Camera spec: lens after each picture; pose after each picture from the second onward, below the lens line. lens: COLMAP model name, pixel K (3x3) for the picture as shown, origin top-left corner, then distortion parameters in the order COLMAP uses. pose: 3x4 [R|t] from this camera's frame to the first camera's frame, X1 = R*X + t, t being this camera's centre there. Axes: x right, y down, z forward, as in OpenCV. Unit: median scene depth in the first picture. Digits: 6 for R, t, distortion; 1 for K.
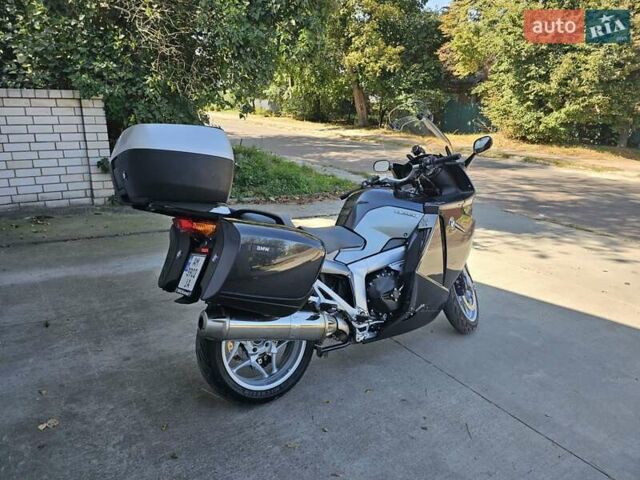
lens RADIAL K [[429.2, 0, 308.7], [0, 429.2, 236.6], [0, 0, 1]] dist [0.040120, -0.039545]
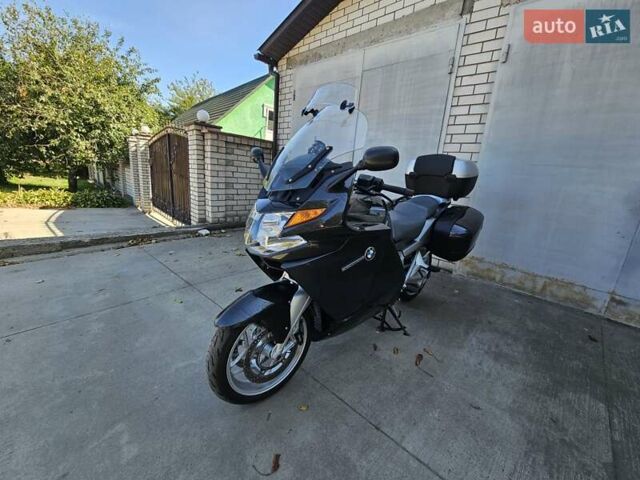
lens RADIAL K [[262.0, 0, 327.7], [0, 262.0, 239.8], [0, 0, 1]] dist [-0.005594, 0.000651]
pose [[-0.960247, -0.037711, -0.276593, 0.194715], [-0.175607, 0.851824, 0.493516, -0.158780], [0.216997, 0.522469, -0.824584, 0.743303]]
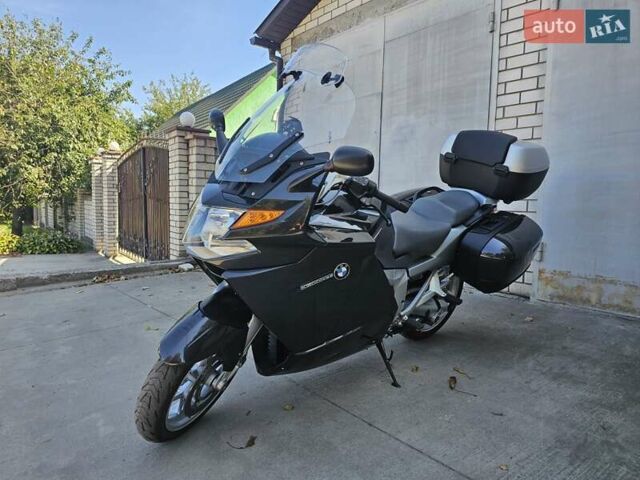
lens RADIAL K [[429.2, 0, 318.2], [0, 429.2, 237.5], [0, 0, 1]] dist [0.040120, -0.039545]
pose [[-0.991357, -0.029319, -0.127876, 0.163852], [-0.074823, 0.926999, 0.367525, -0.159373], [0.107765, 0.373917, -0.921180, 0.913498]]
